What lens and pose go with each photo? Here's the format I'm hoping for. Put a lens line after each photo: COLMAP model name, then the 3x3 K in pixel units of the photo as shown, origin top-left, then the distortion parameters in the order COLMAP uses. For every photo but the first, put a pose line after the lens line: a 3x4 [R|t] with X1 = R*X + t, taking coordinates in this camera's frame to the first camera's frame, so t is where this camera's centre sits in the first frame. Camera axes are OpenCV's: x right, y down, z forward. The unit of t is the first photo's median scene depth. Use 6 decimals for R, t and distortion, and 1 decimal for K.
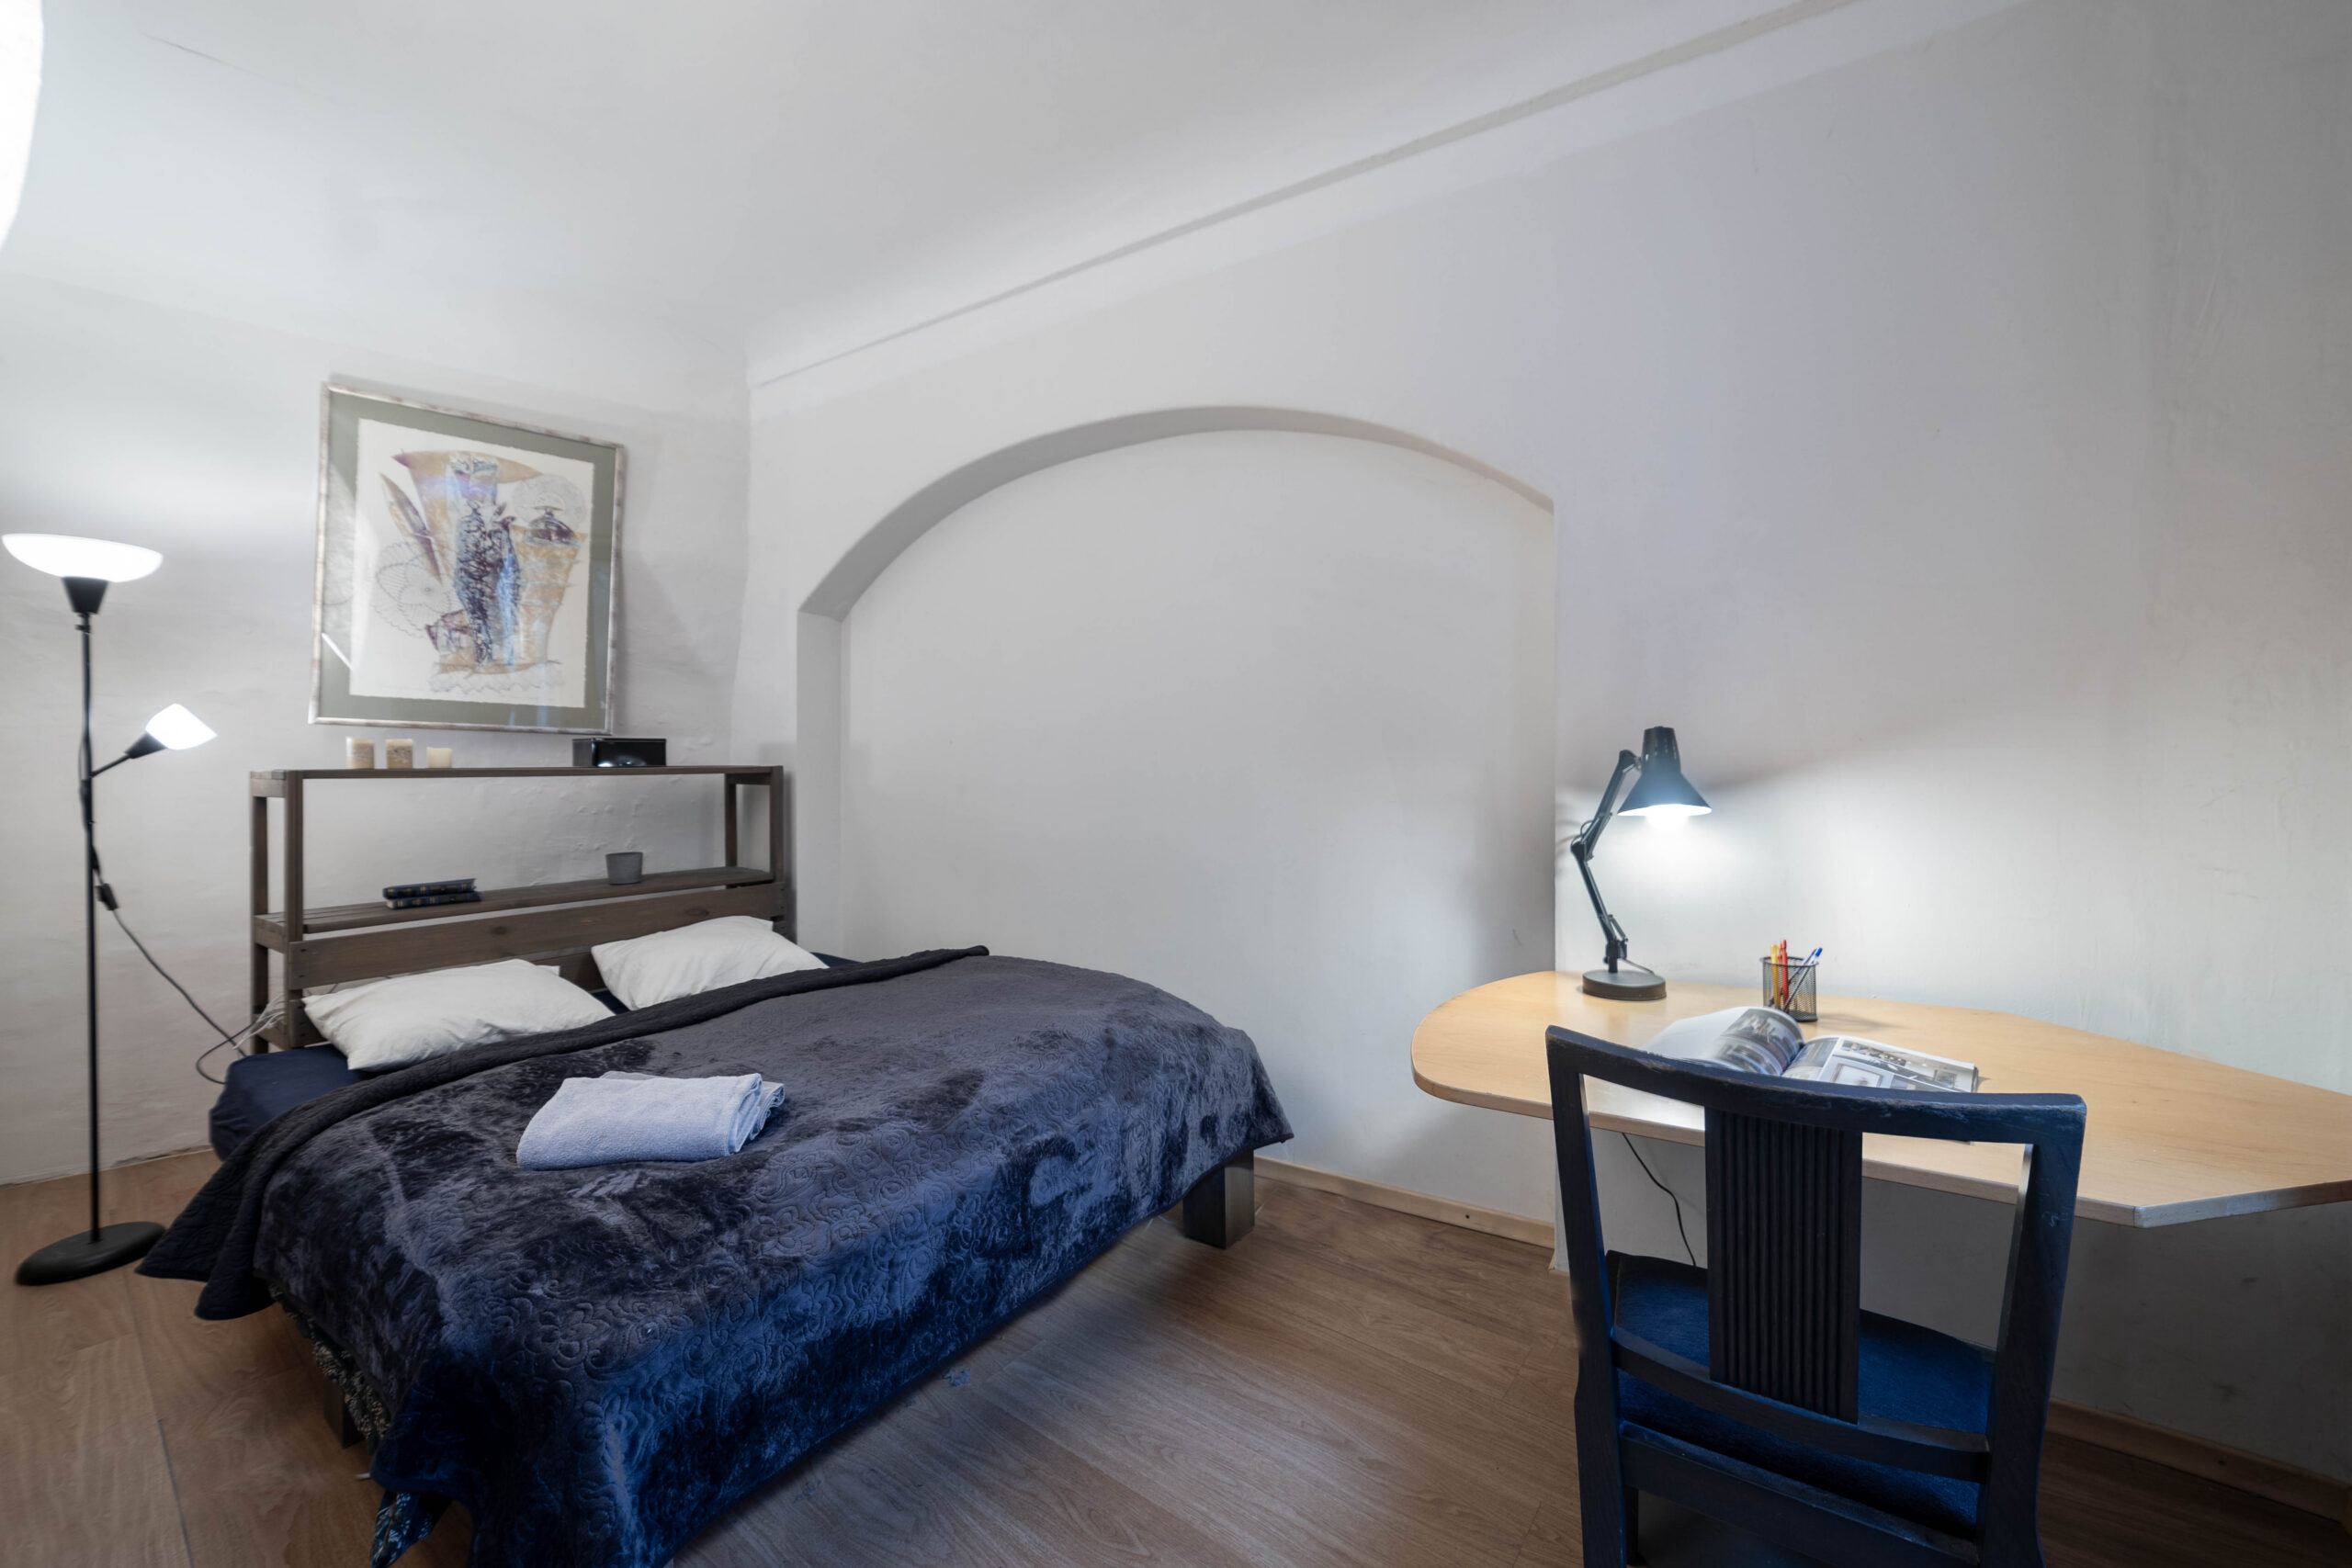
lens RADIAL K [[897.5, 0, 1181.4], [0, 897.5, 770.2], [0, 0, 1]] dist [-0.021722, 0.007287]
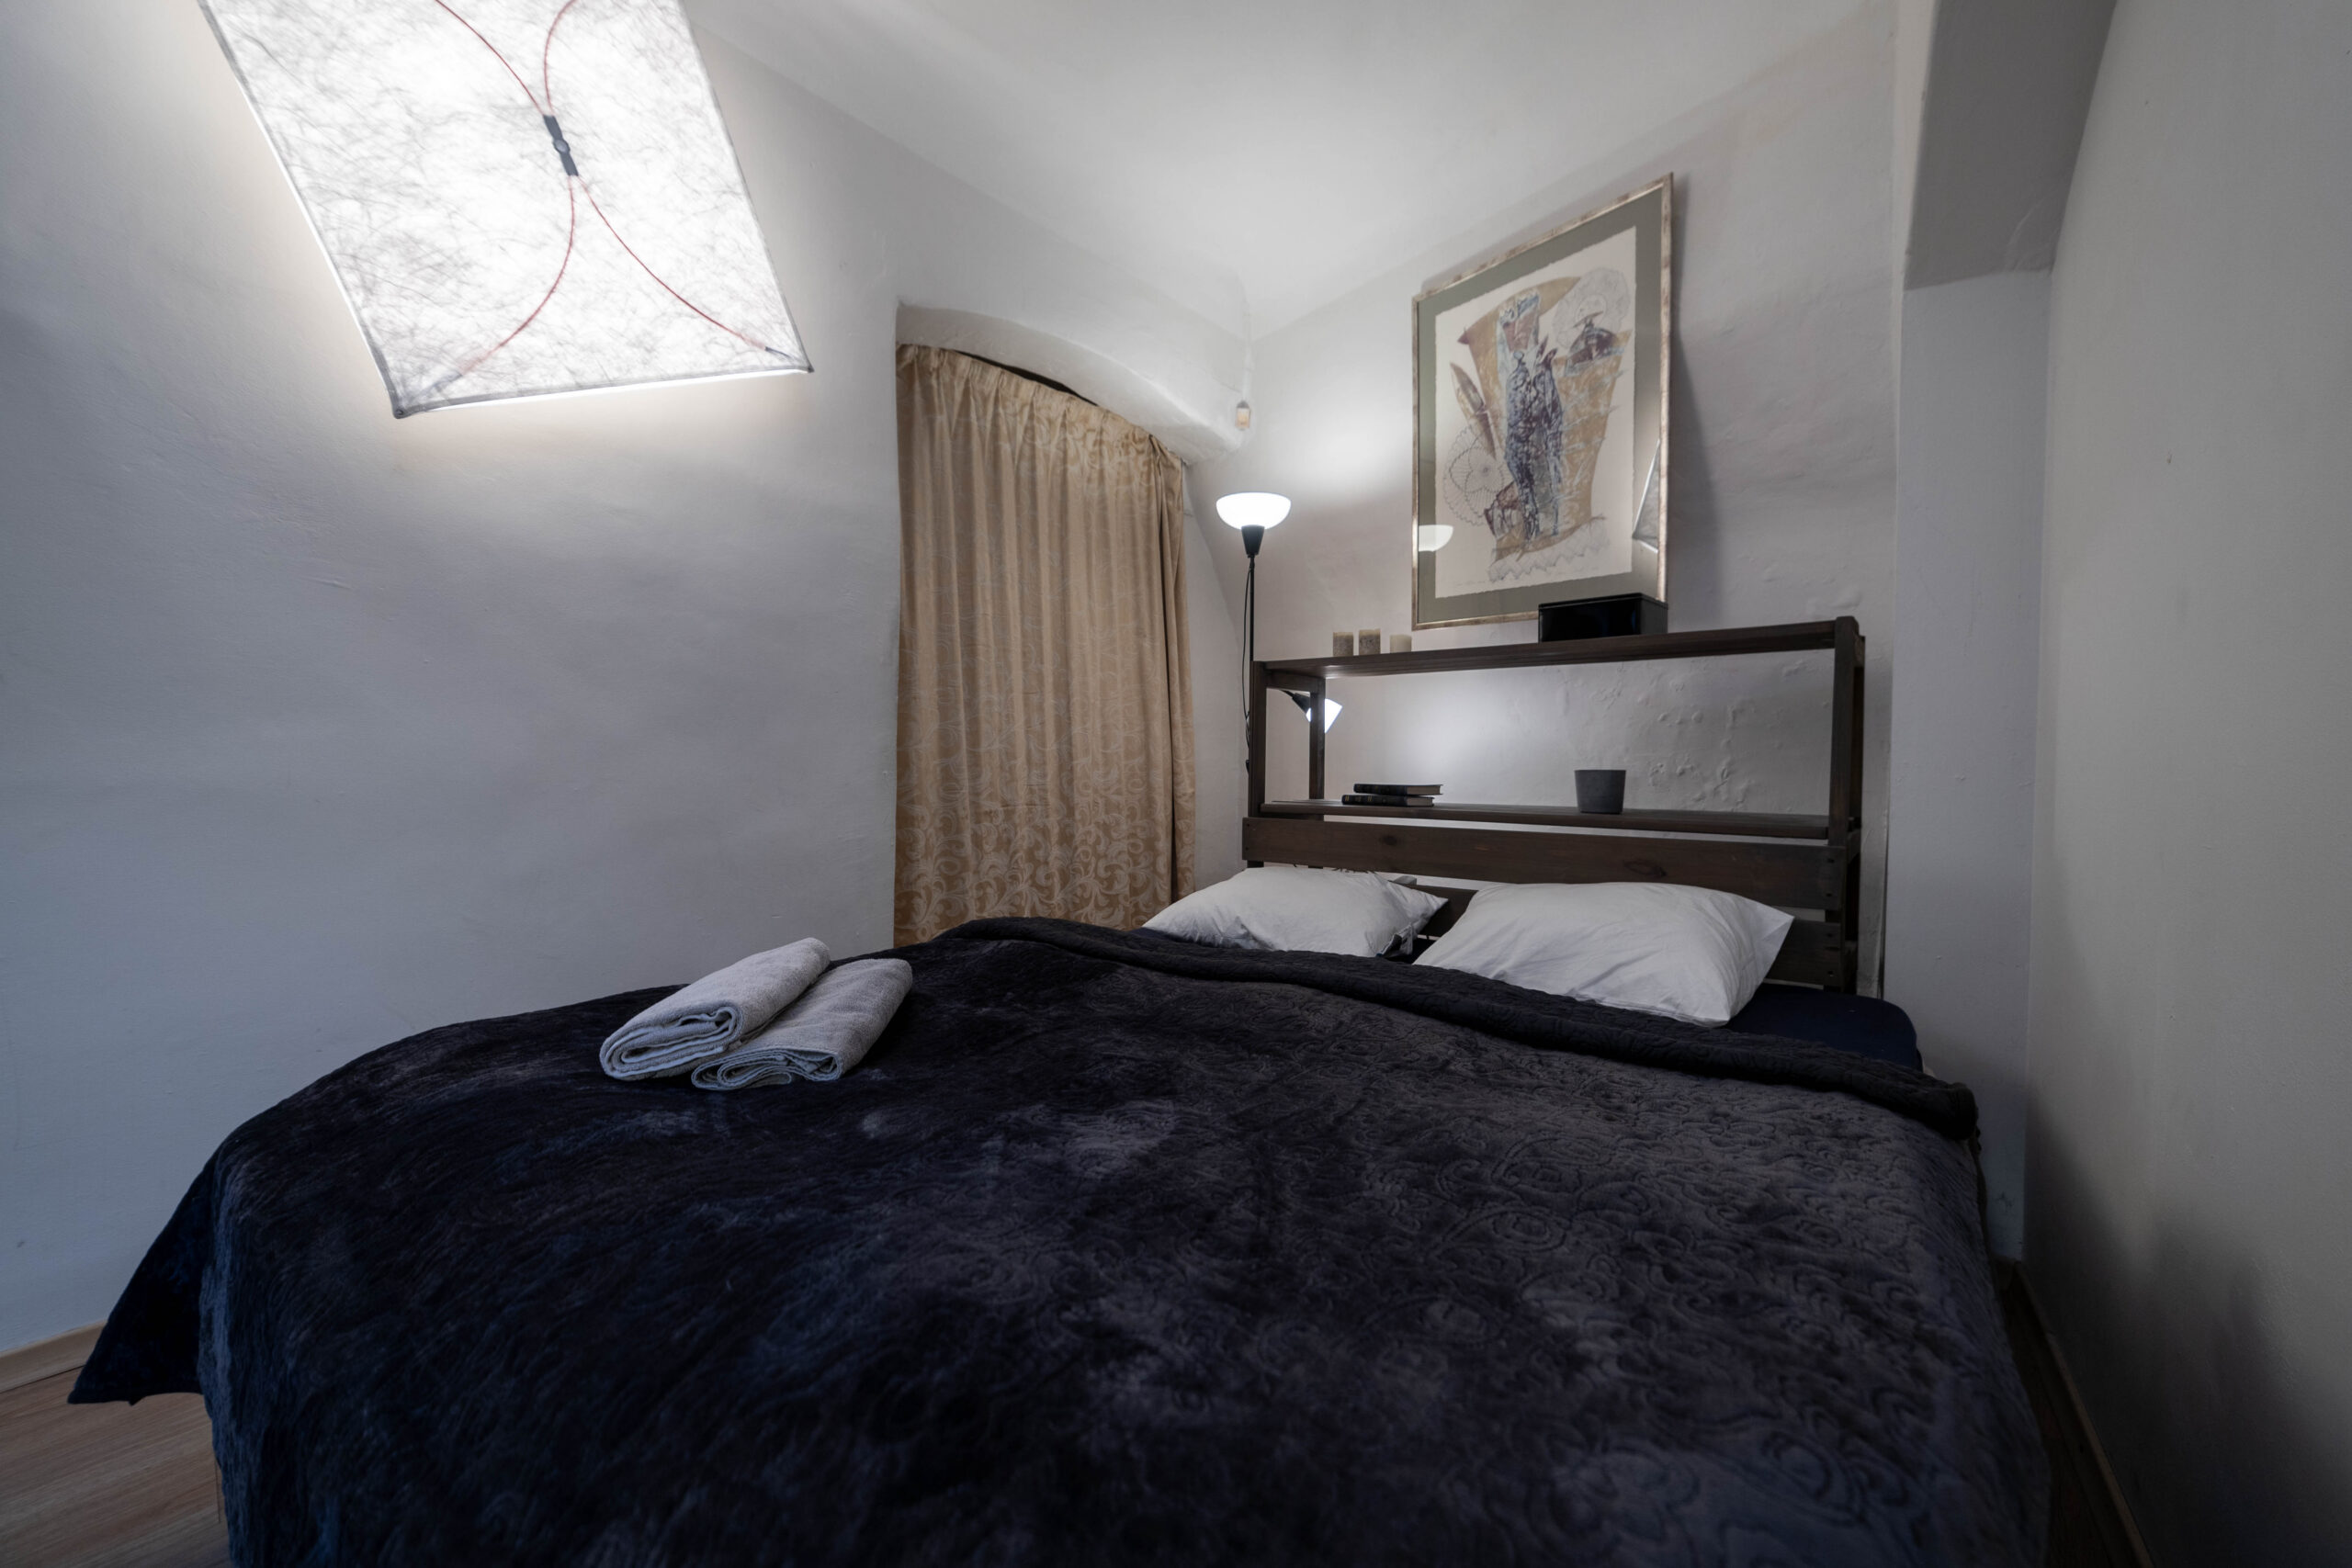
lens RADIAL K [[885.2, 0, 1158.2], [0, 885.2, 751.6], [0, 0, 1]] dist [0.000071, -0.005454]
pose [[-0.036123, 0.003993, -0.999339, 0.067017], [-0.011021, 0.999930, 0.004394, 0.083888], [0.999287, 0.011173, -0.036077, 0.705091]]
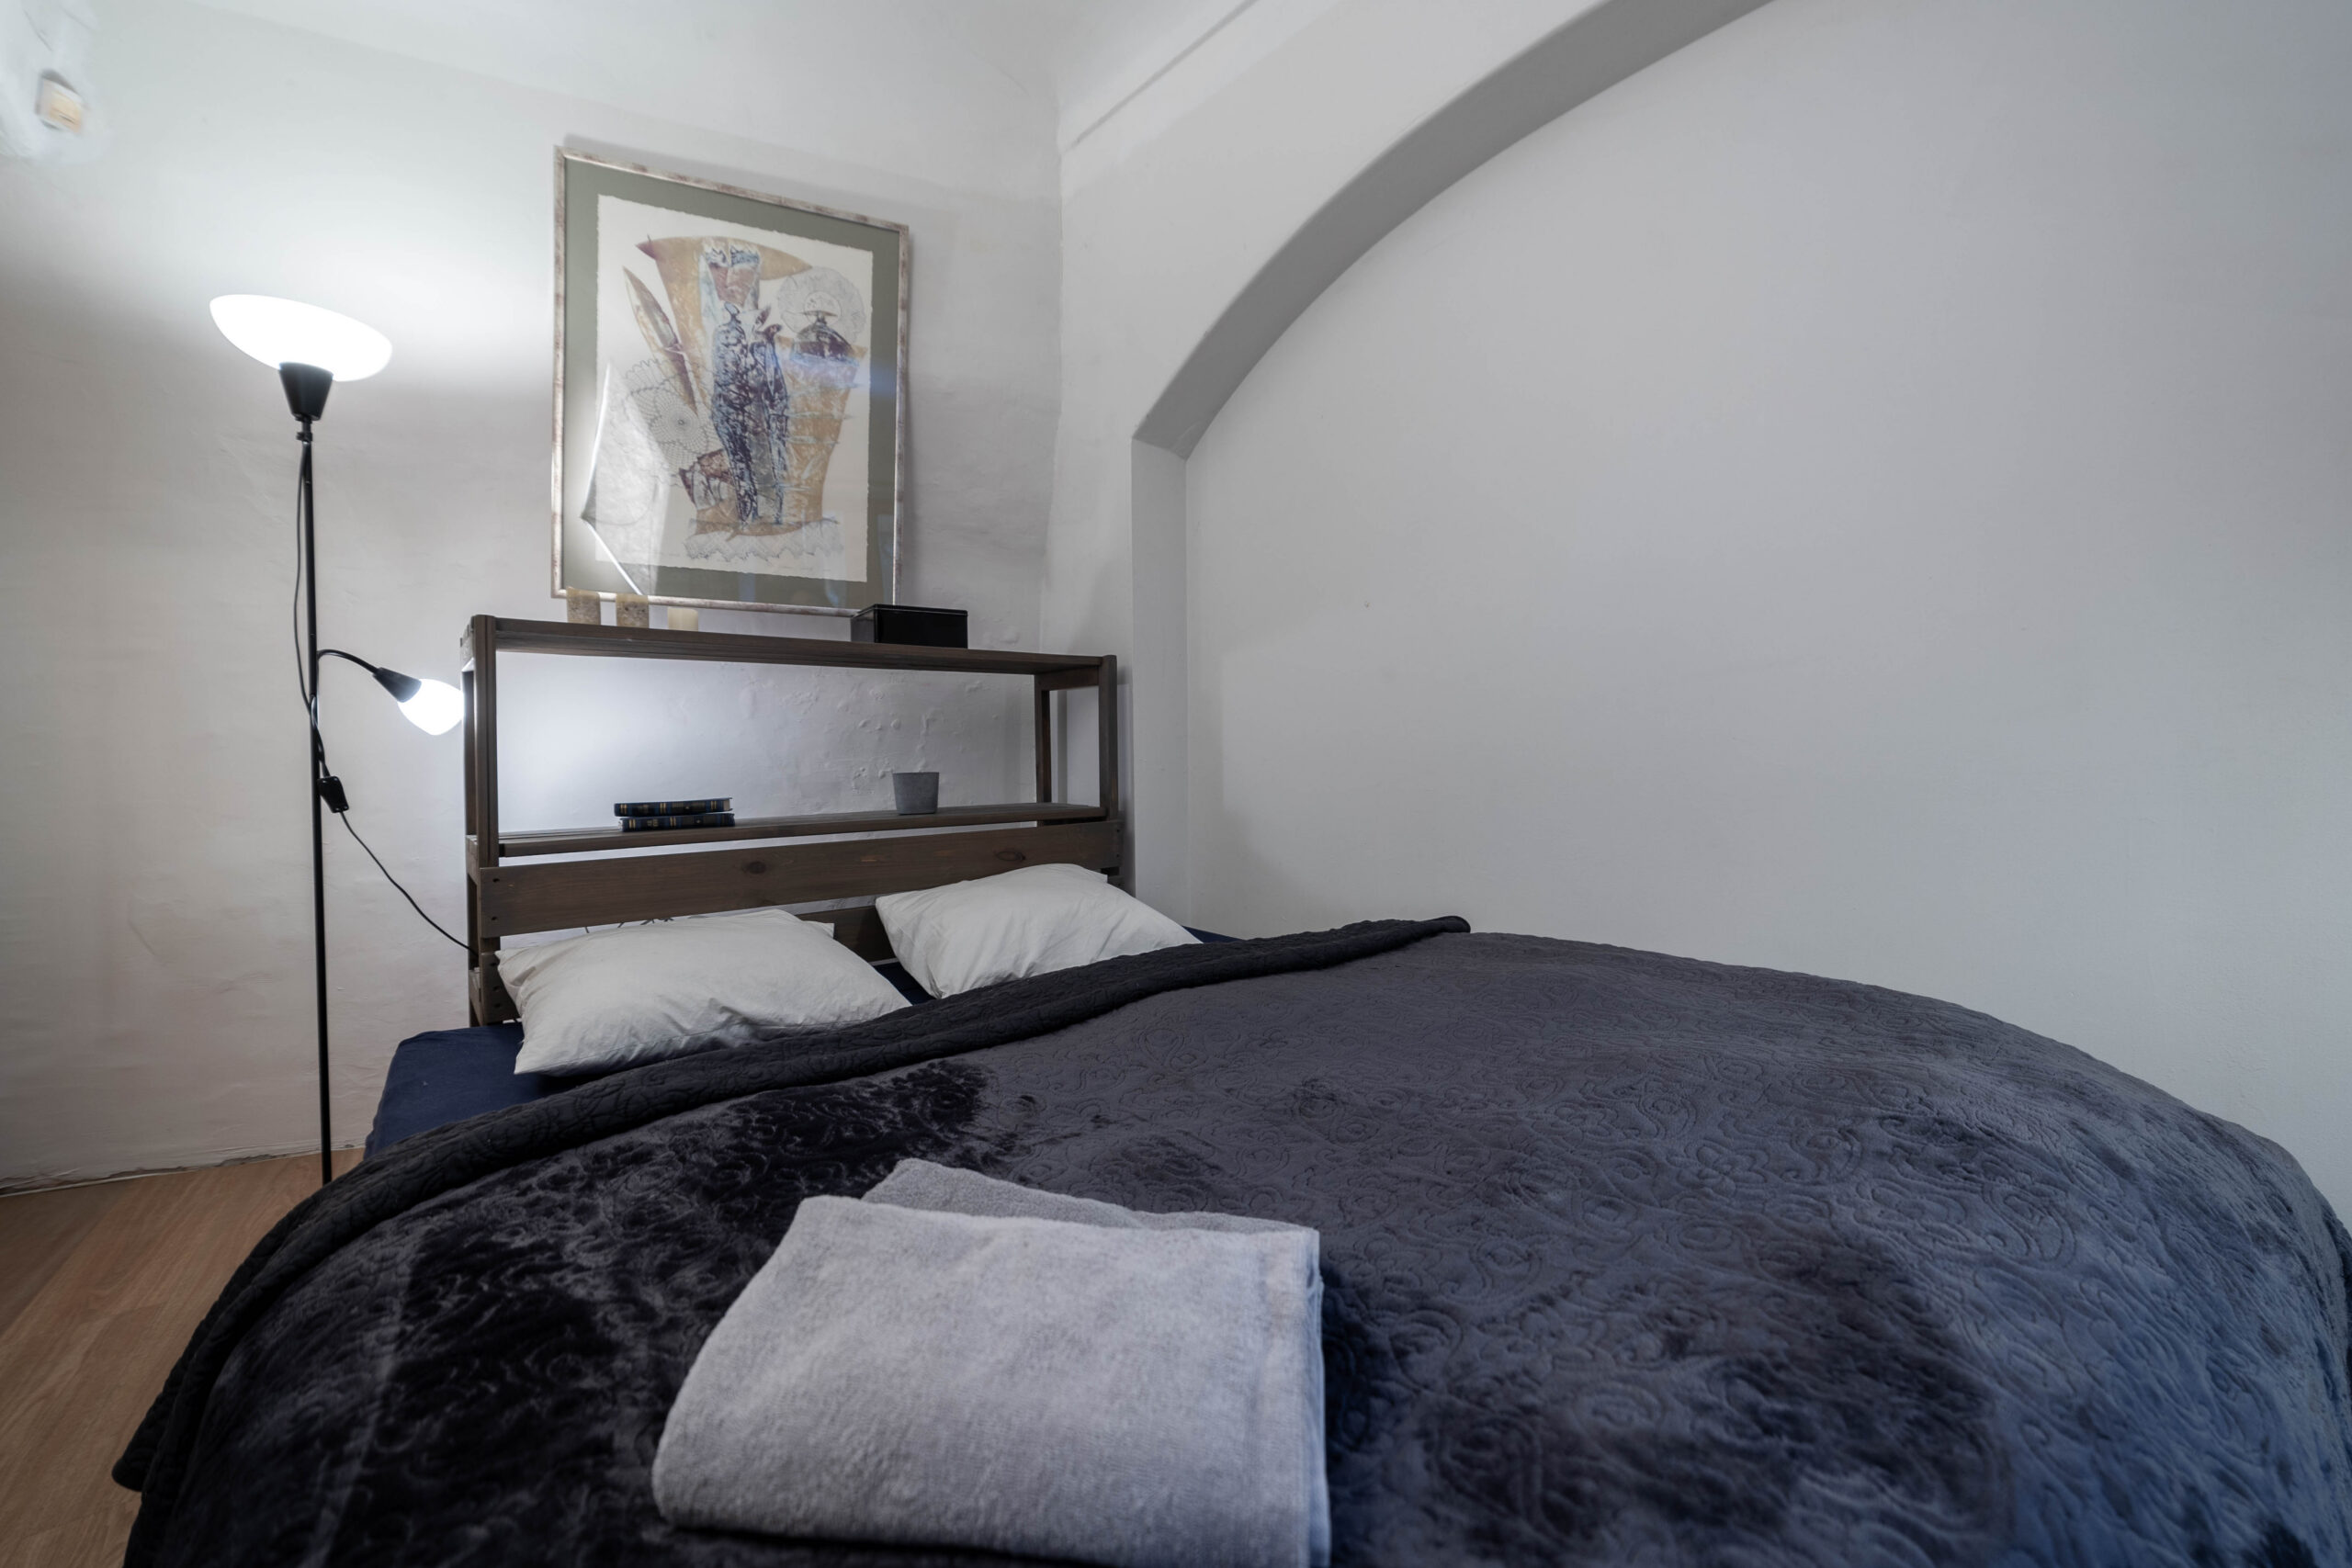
lens RADIAL K [[897.5, 0, 1181.4], [0, 897.5, 770.2], [0, 0, 1]] dist [-0.021722, 0.007287]
pose [[0.966164, -0.006106, -0.257856, -0.243013], [0.008489, 0.999931, 0.008129, 0.091609], [0.257788, -0.010043, 0.966149, 0.373659]]
